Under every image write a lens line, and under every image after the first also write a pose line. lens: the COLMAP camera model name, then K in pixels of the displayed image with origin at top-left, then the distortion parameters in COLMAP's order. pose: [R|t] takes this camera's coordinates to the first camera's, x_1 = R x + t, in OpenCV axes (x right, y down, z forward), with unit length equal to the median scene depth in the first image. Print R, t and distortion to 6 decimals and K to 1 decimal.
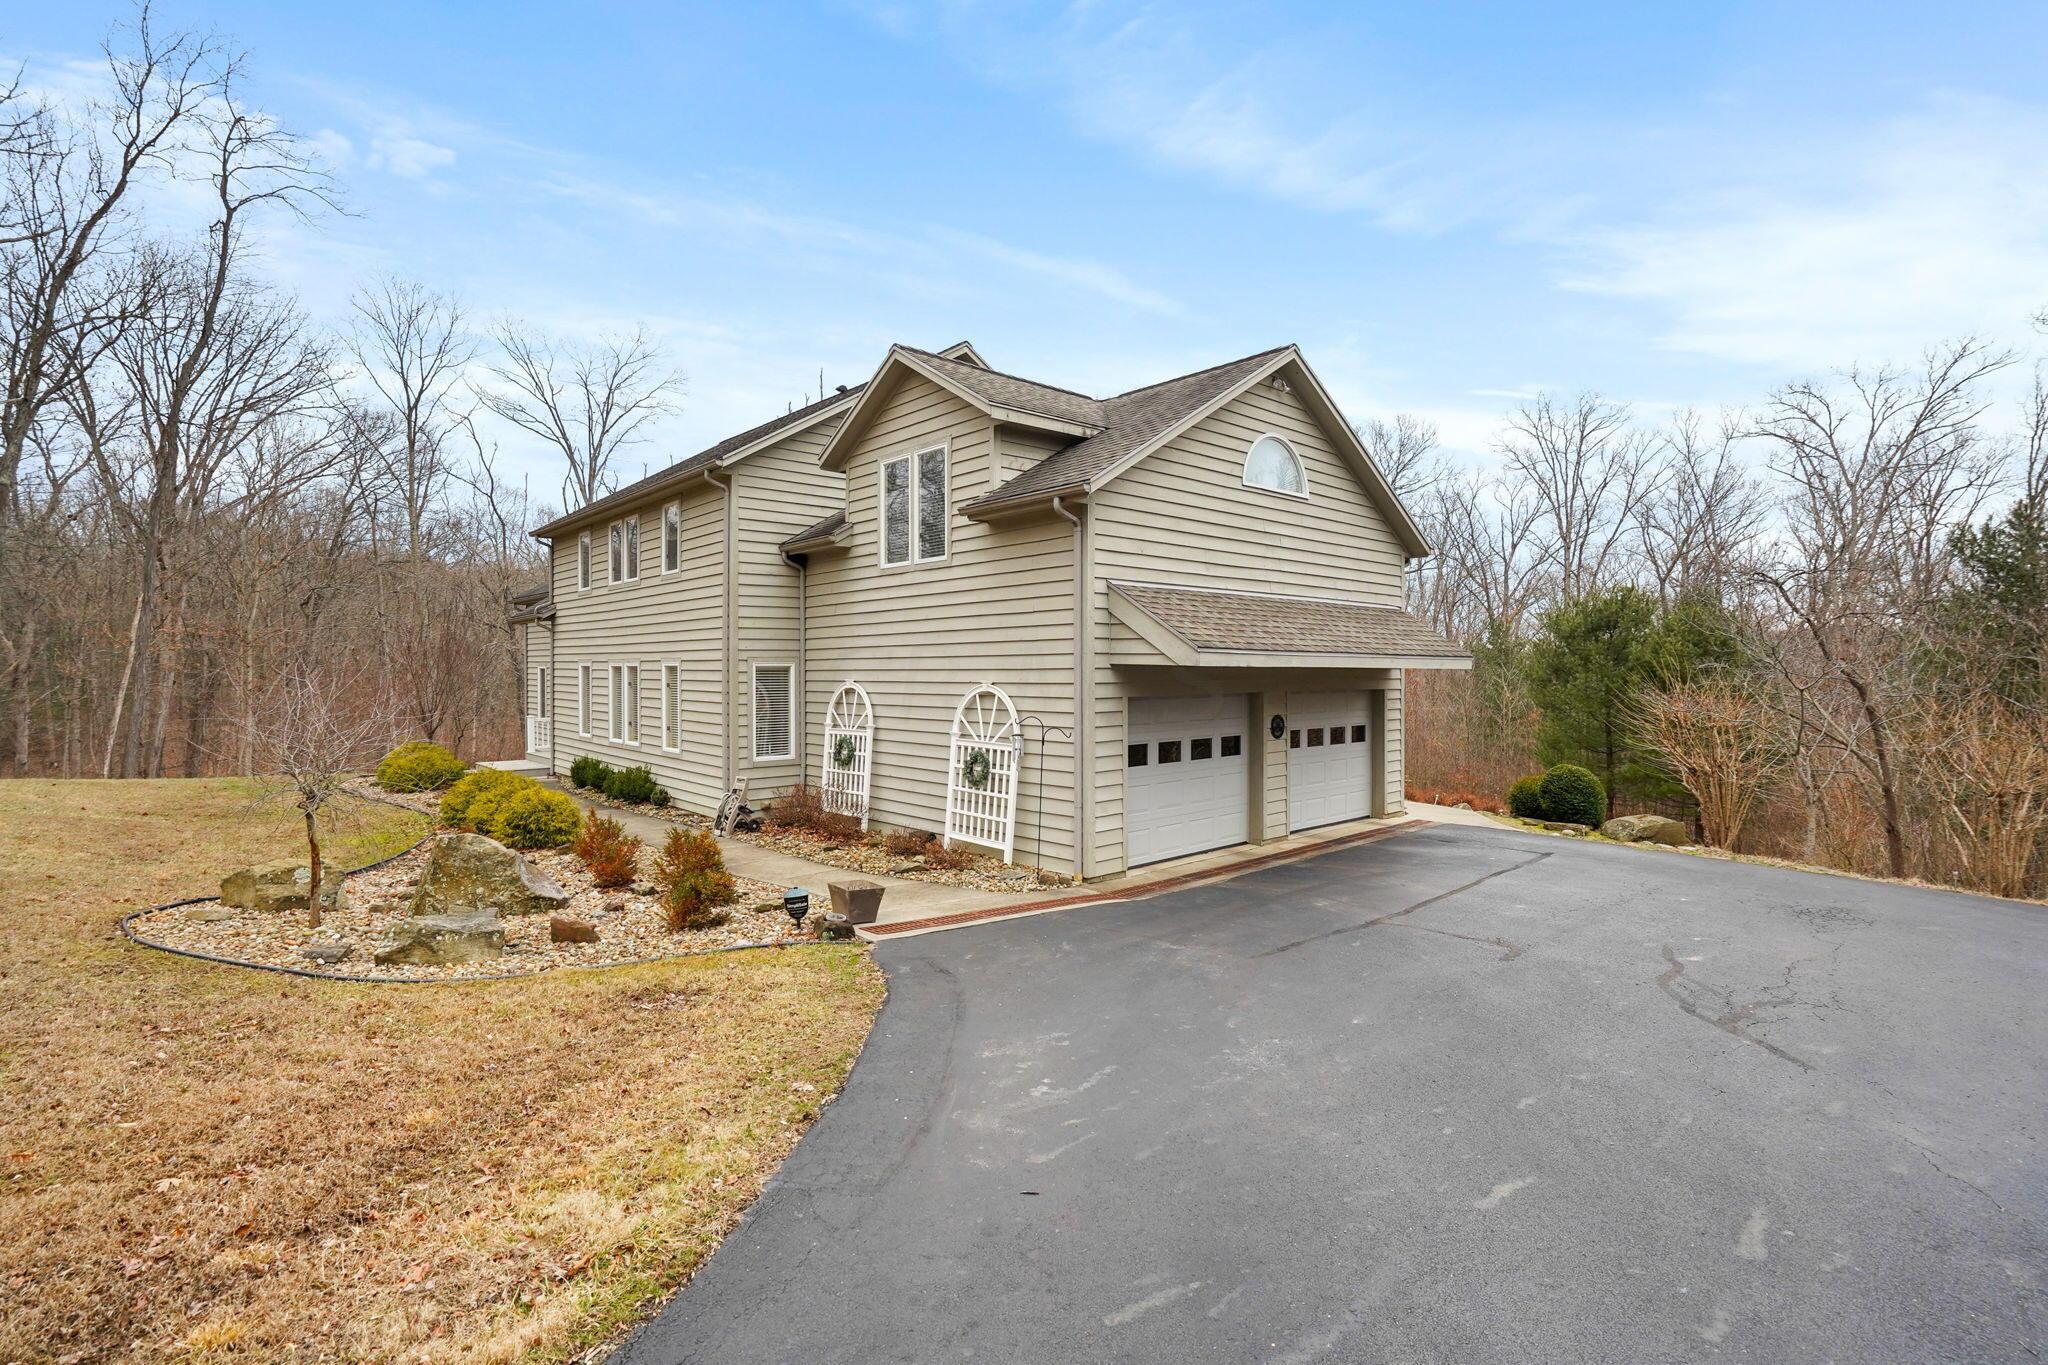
lens RADIAL K [[968.7, 0, 1018.2], [0, 968.7, 669.8], [0, 0, 1]] dist [-0.037690, 0.009929]
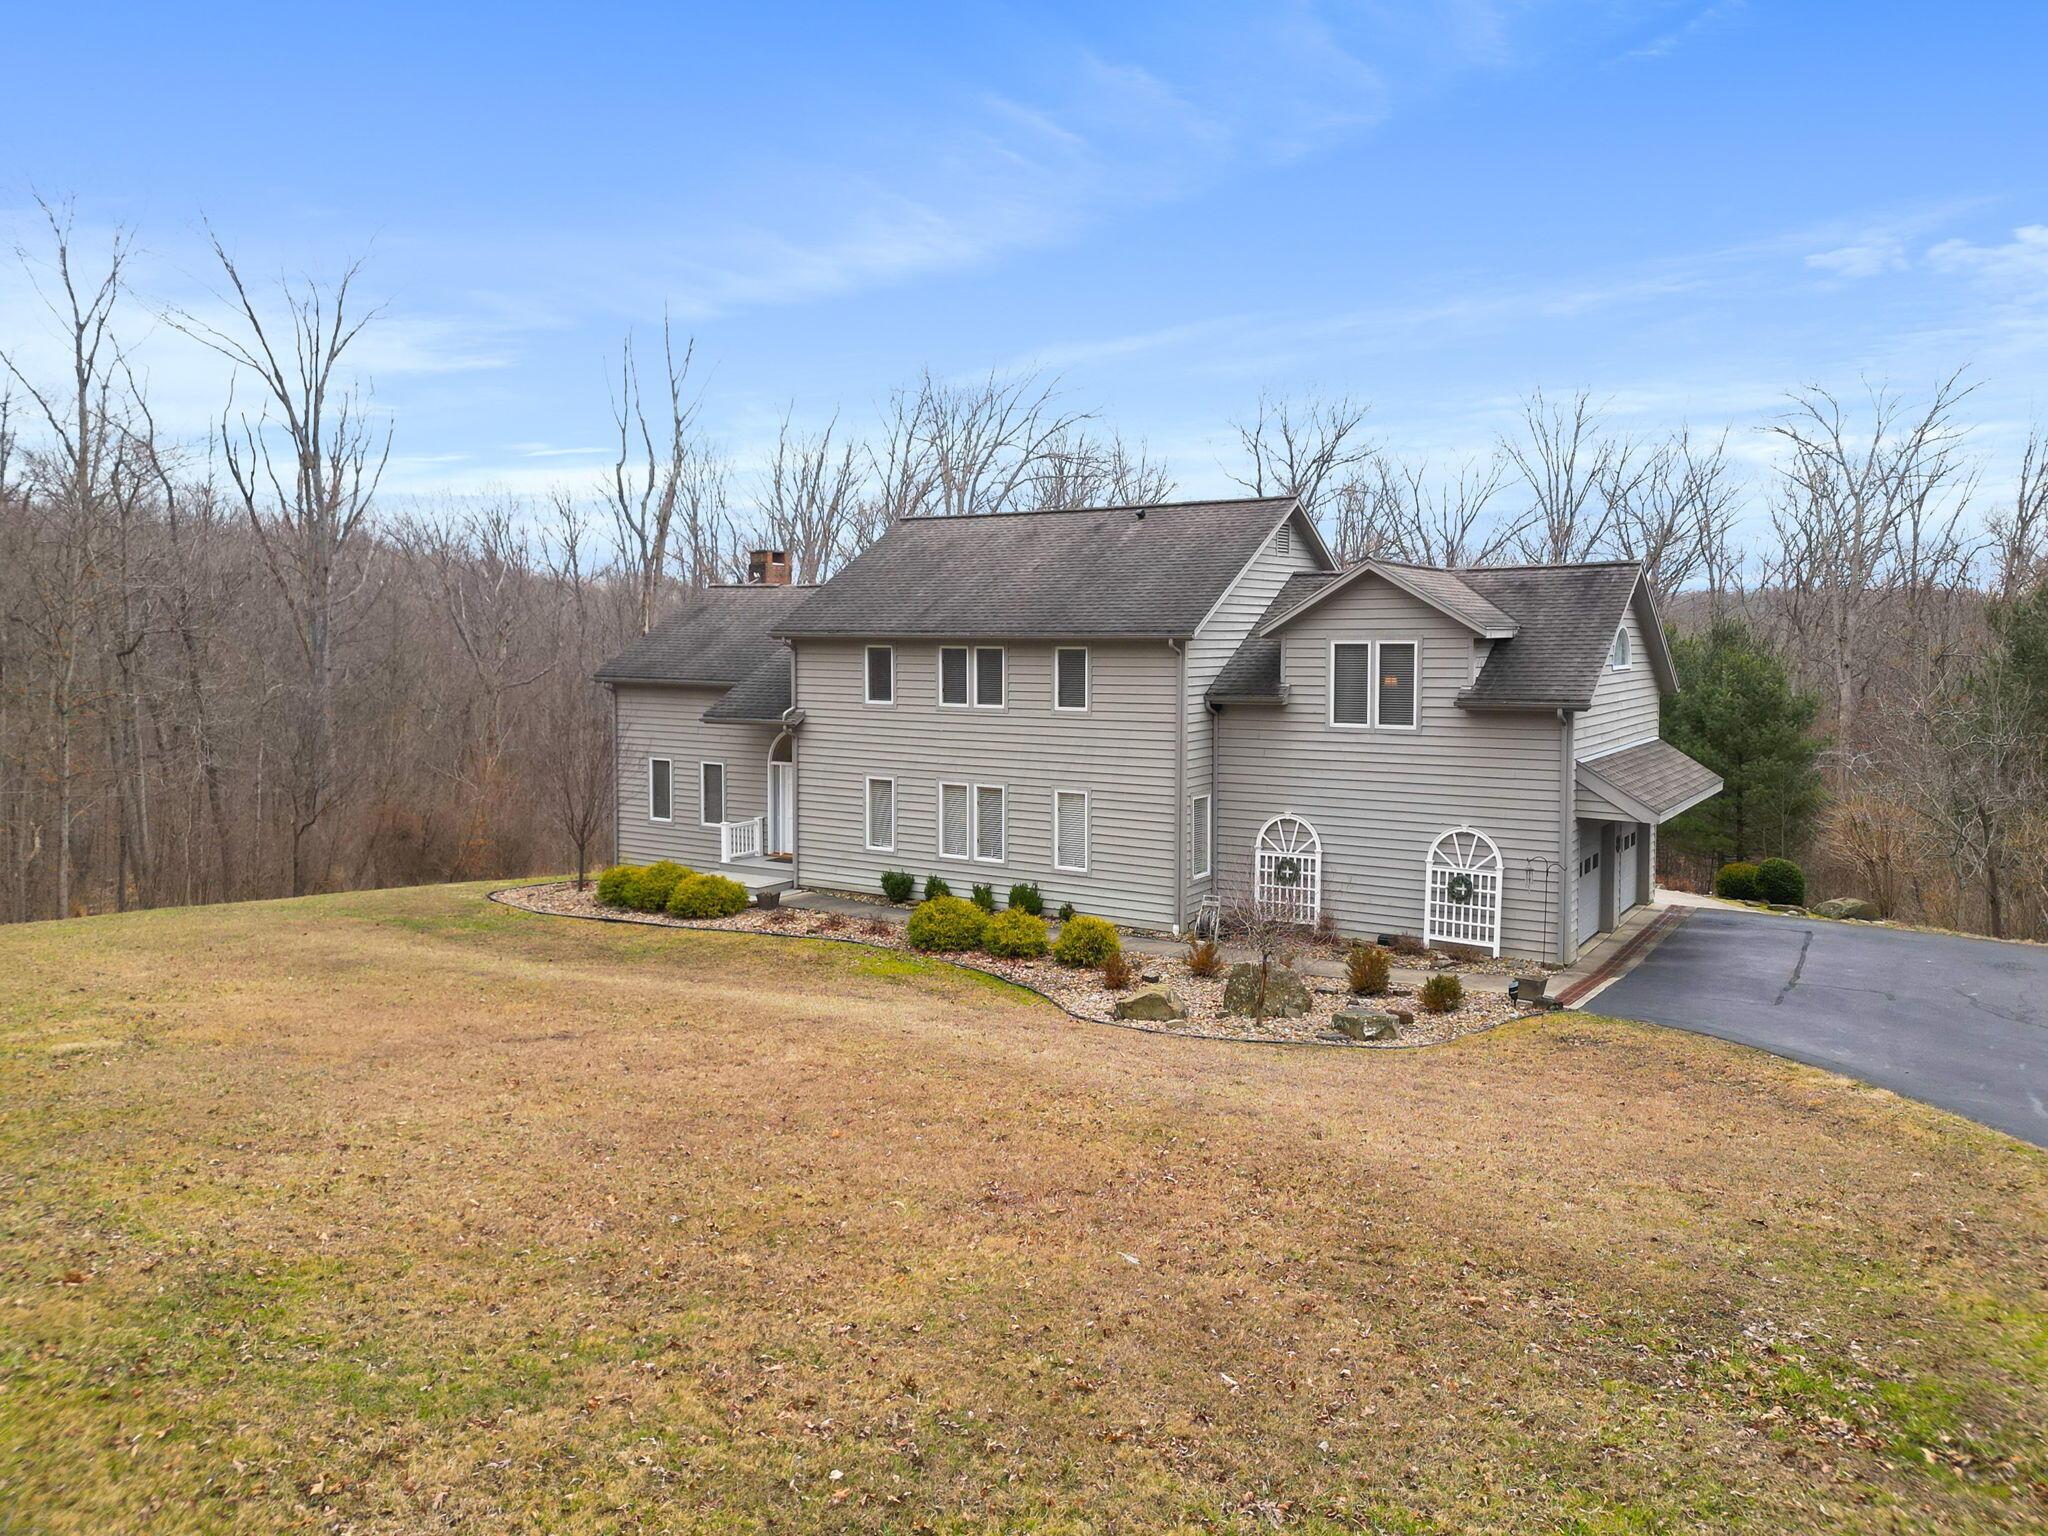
lens RADIAL K [[1477.8, 0, 1020.1], [0, 1477.8, 691.4], [0, 0, 1]] dist [0.040532, -0.032852]
pose [[0.967721, -0.009097, 0.251862, -0.912007], [-0.000047, 0.999342, 0.036274, -0.197611], [-0.252026, -0.035115, 0.967083, -0.675779]]
